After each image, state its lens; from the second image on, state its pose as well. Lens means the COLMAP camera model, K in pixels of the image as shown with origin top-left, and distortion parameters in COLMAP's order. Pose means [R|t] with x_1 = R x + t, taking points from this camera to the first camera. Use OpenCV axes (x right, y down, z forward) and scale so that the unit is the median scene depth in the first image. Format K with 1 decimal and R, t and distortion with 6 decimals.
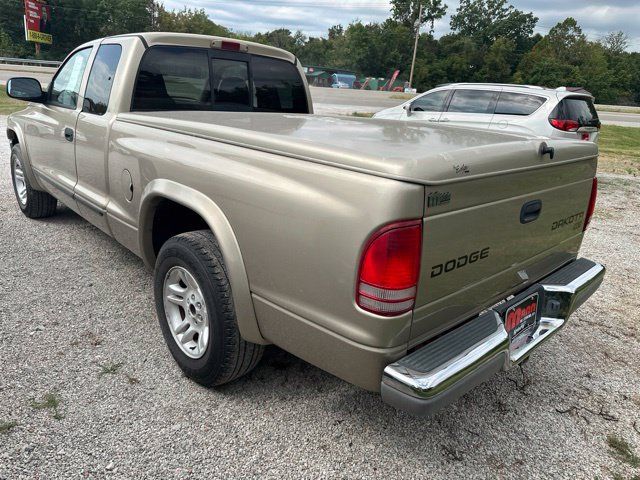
lens RADIAL K [[456.8, 0, 311.2], [0, 456.8, 236.1], [0, 0, 1]] dist [0.026489, -0.034114]
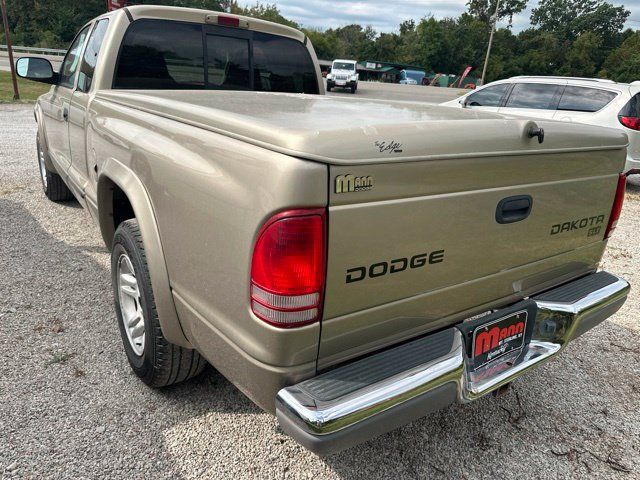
lens RADIAL K [[458.2, 0, 319.5], [0, 458.2, 242.1], [0, 0, 1]] dist [0.003824, -0.009585]
pose [[0.991738, 0.051509, -0.117482, 0.198253], [-0.049388, 0.998561, 0.020895, 0.003369], [0.118389, -0.014920, 0.992855, 0.133872]]
